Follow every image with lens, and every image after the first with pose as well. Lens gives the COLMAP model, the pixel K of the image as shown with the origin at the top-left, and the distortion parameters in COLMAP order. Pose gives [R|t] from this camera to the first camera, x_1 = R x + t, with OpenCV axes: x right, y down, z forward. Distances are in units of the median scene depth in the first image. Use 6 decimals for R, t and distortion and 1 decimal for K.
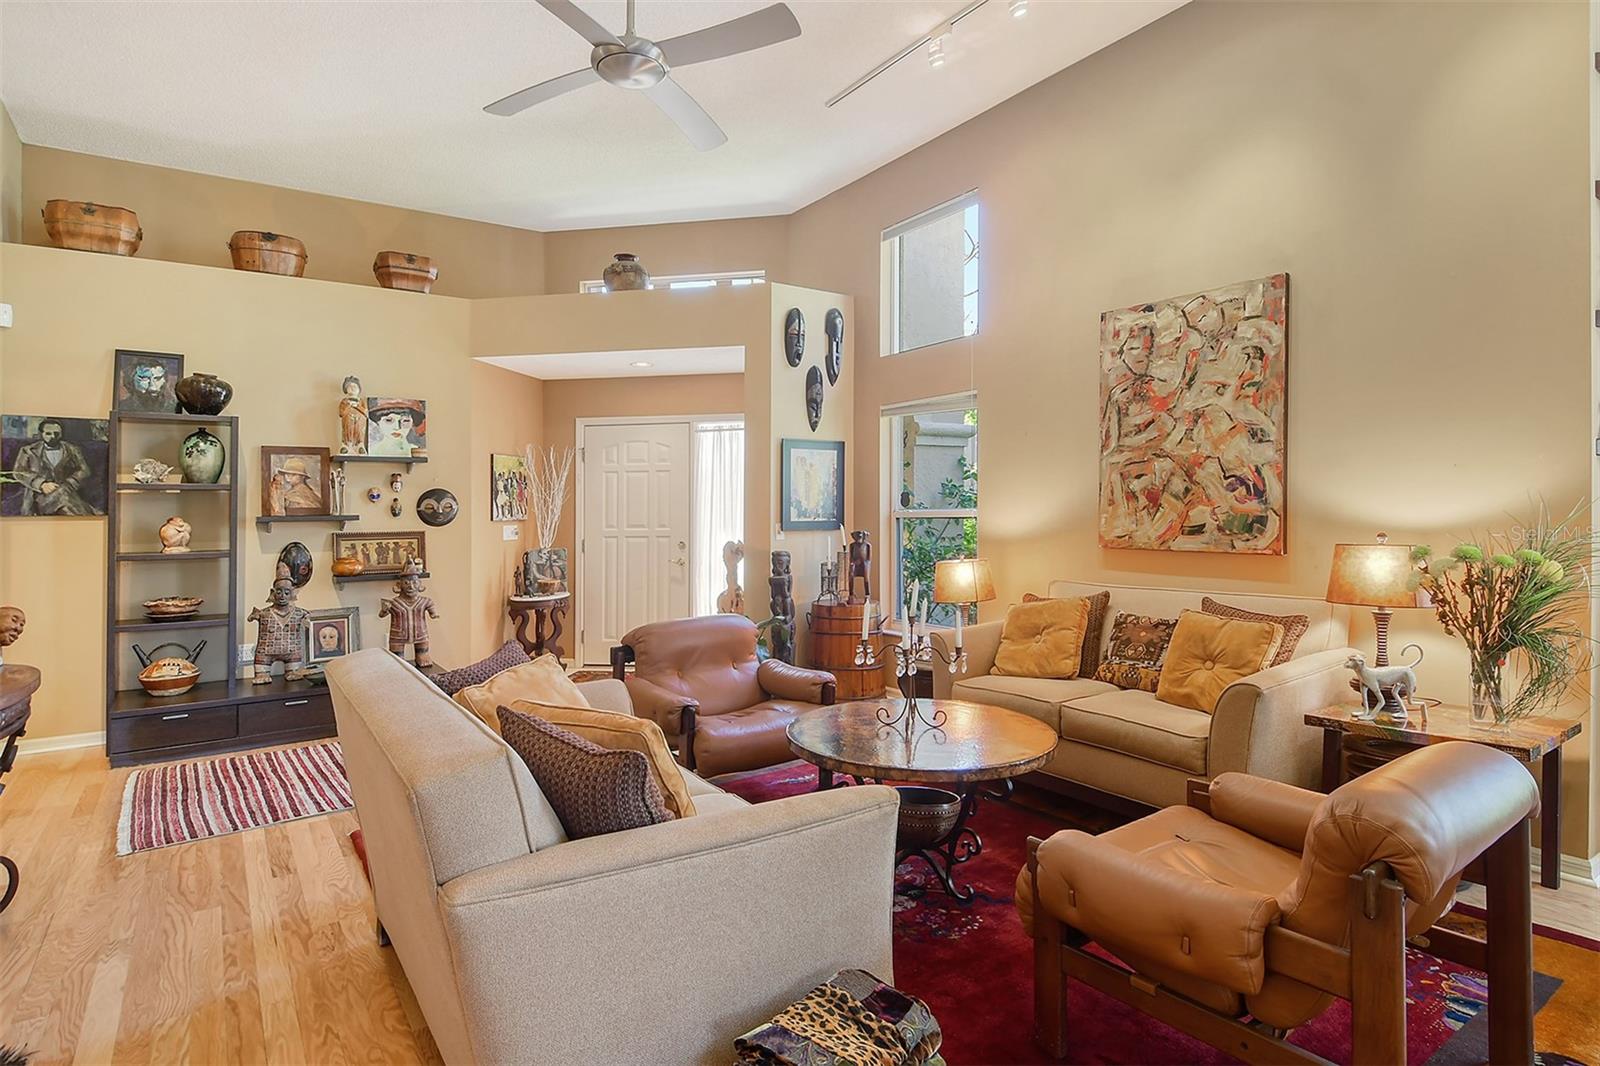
lens RADIAL K [[870.3, 0, 836.5], [0, 870.3, 487.6], [0, 0, 1]] dist [0.017817, -0.019021]
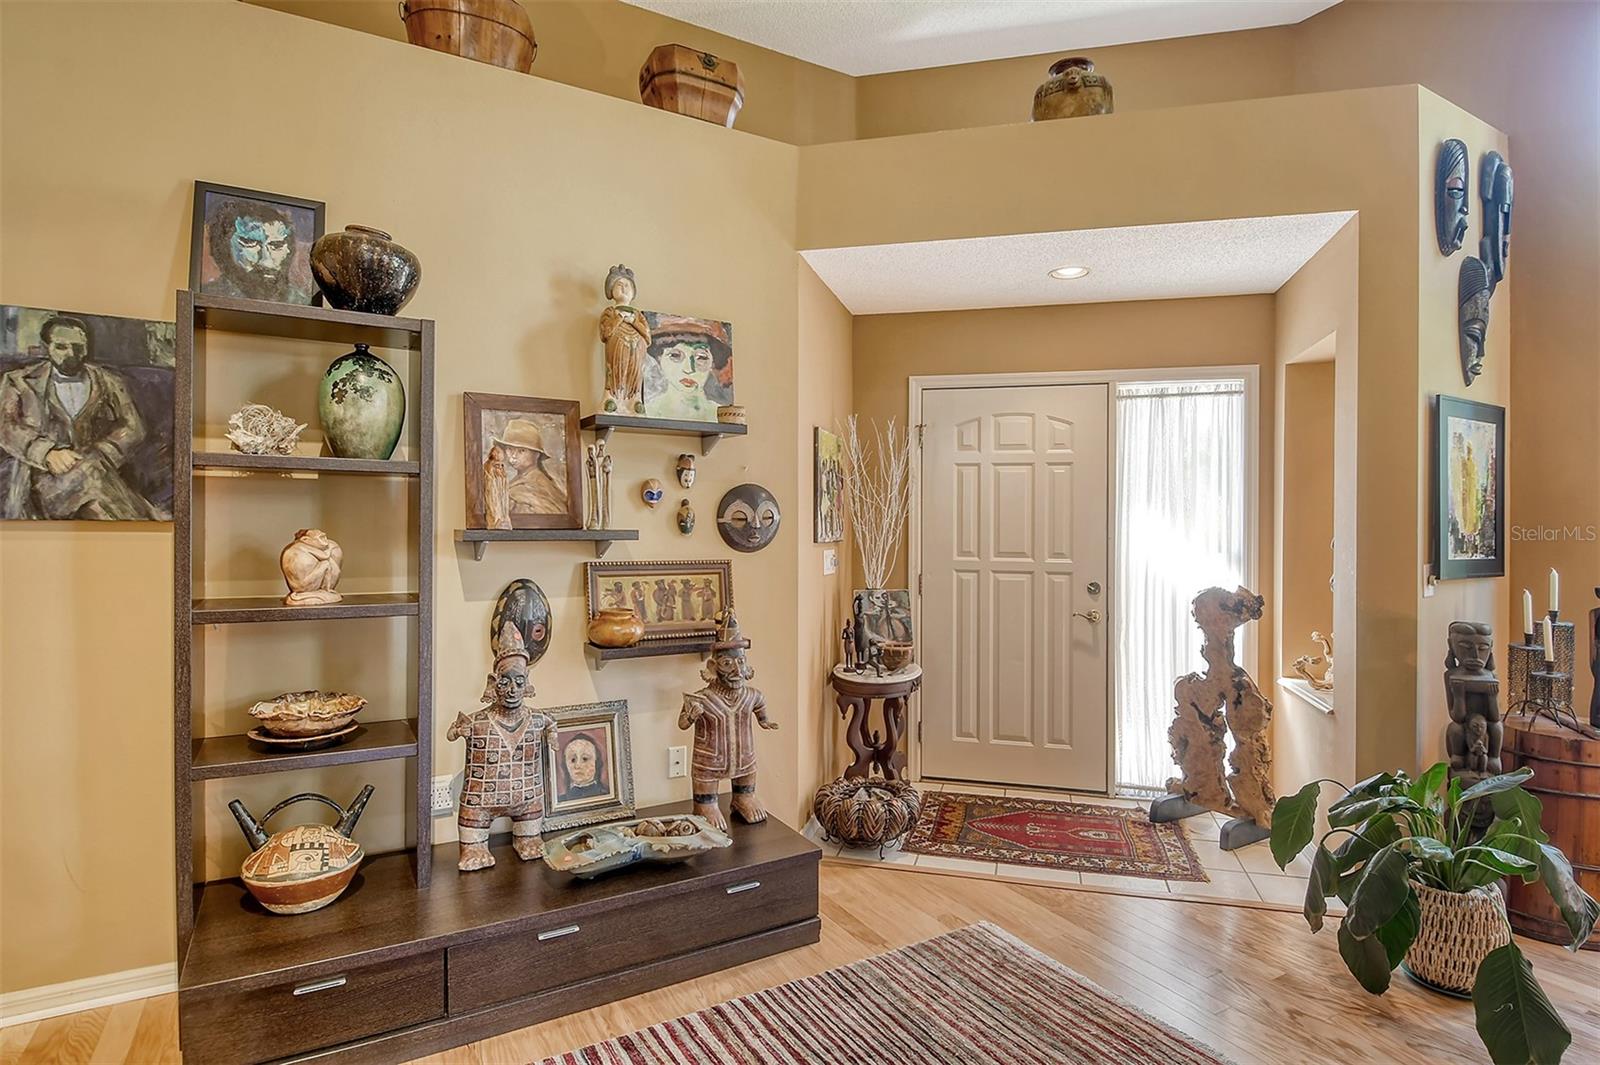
lens RADIAL K [[854.4, 0, 818.3], [0, 854.4, 533.3], [0, 0, 1]] dist [0.019335, -0.029458]
pose [[0.995045, 0.023088, -0.096712, -0.399199], [-0.019366, 0.999042, 0.039250, 0.011506], [0.097525, -0.037183, 0.994538, 0.514069]]
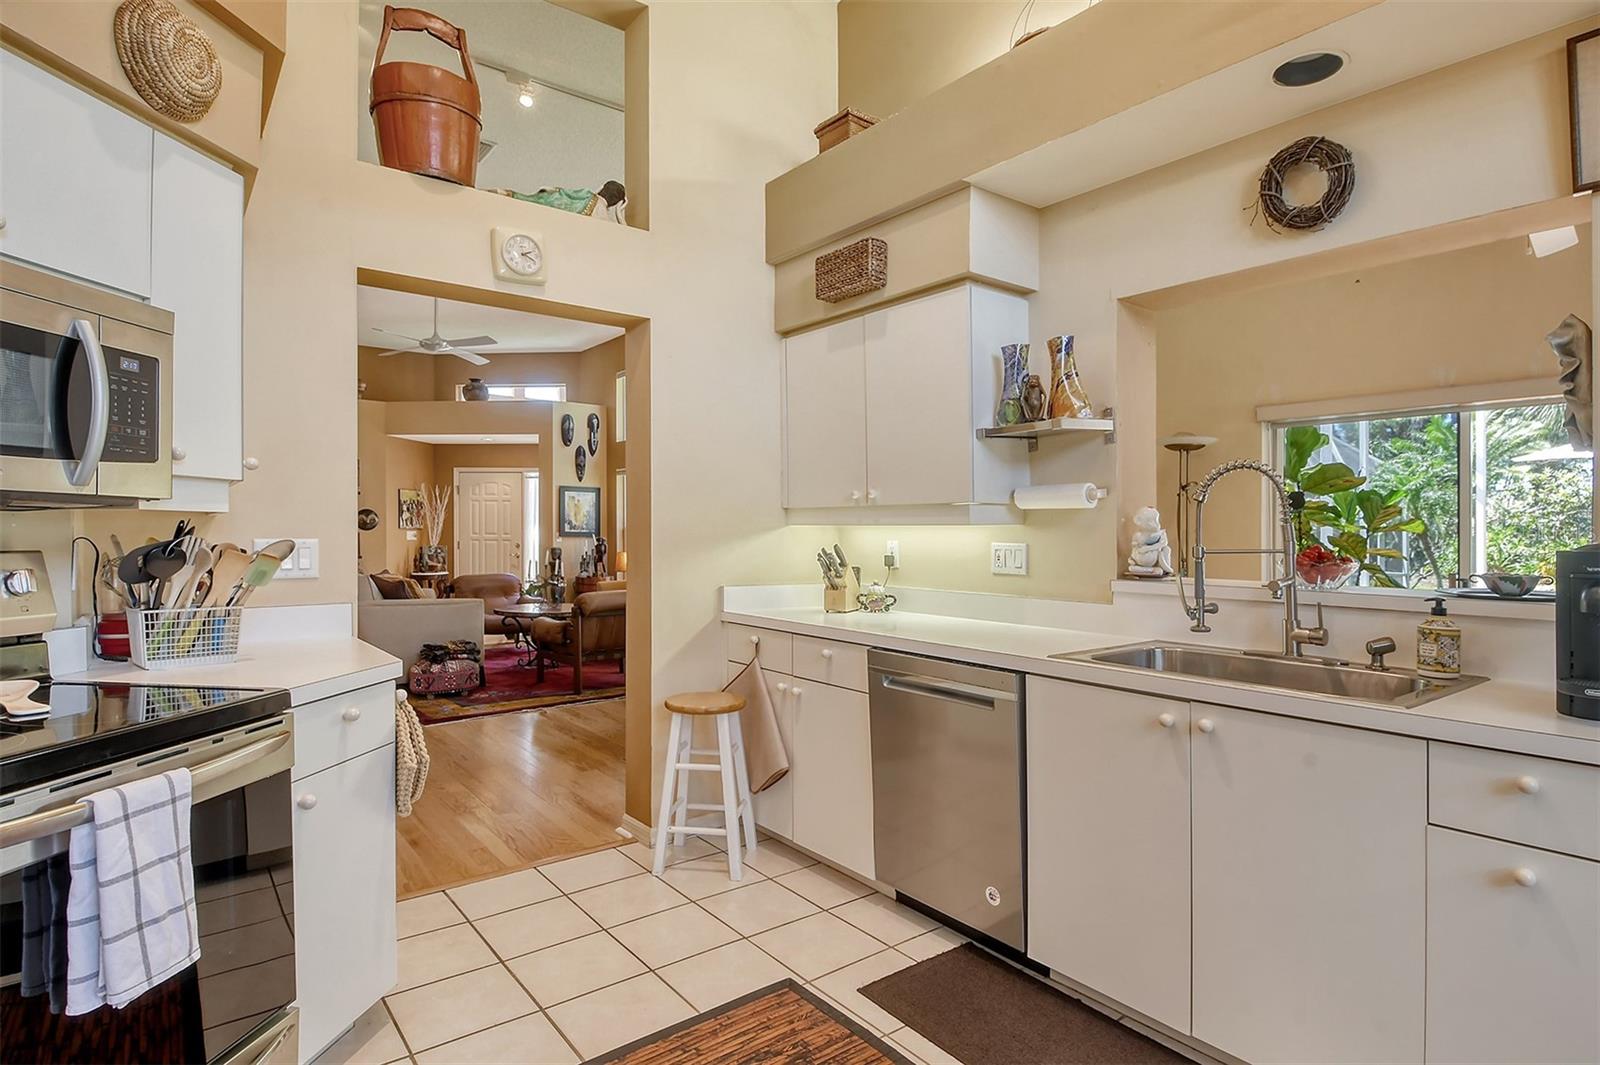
lens RADIAL K [[865.5, 0, 832.8], [0, 865.5, 541.9], [0, 0, 1]] dist [0.029600, -0.040364]
pose [[0.999039, 0.021292, 0.038316, 0.479894], [-0.022700, 0.999069, 0.036682, -0.021012], [-0.037499, -0.037516, 0.998592, -0.911807]]
